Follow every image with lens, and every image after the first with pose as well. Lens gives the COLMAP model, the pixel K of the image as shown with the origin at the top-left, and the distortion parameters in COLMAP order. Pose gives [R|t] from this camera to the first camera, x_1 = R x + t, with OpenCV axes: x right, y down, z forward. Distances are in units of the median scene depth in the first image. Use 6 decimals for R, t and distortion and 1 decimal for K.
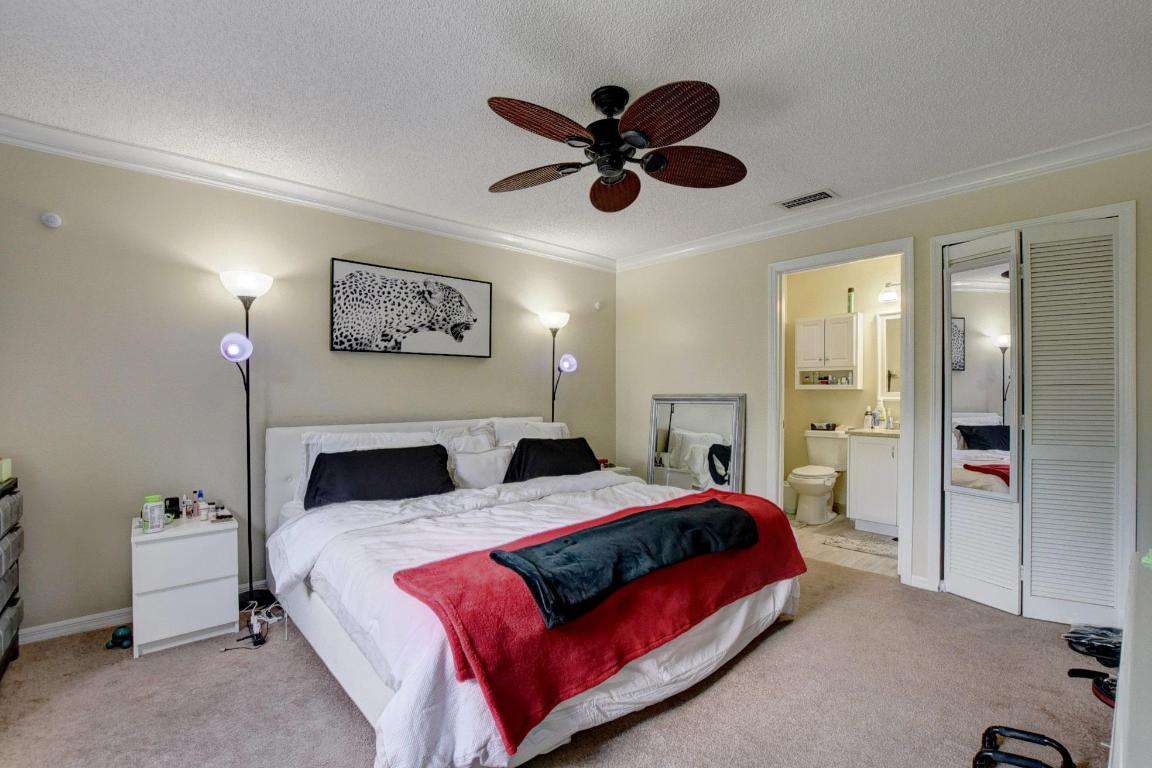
lens RADIAL K [[511.5, 0, 579.8], [0, 511.5, 391.7], [0, 0, 1]] dist [-0.035155, 0.005782]
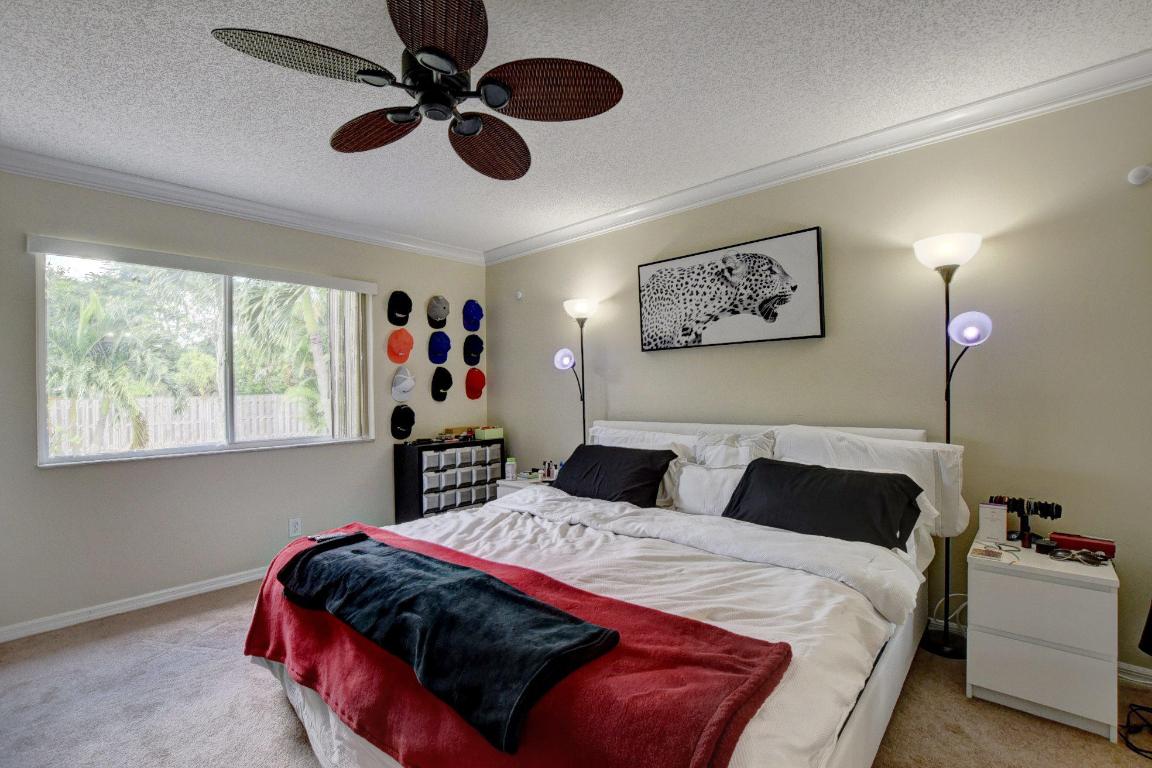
lens RADIAL K [[500.7, 0, 576.0], [0, 500.7, 384.0], [0, 0, 1]] dist [-0.055055, 0.006167]
pose [[0.102494, 0.006508, -0.994712, 0.502731], [0.037464, 0.999244, 0.010397, -0.026174], [0.994028, -0.038332, 0.102172, 0.680377]]
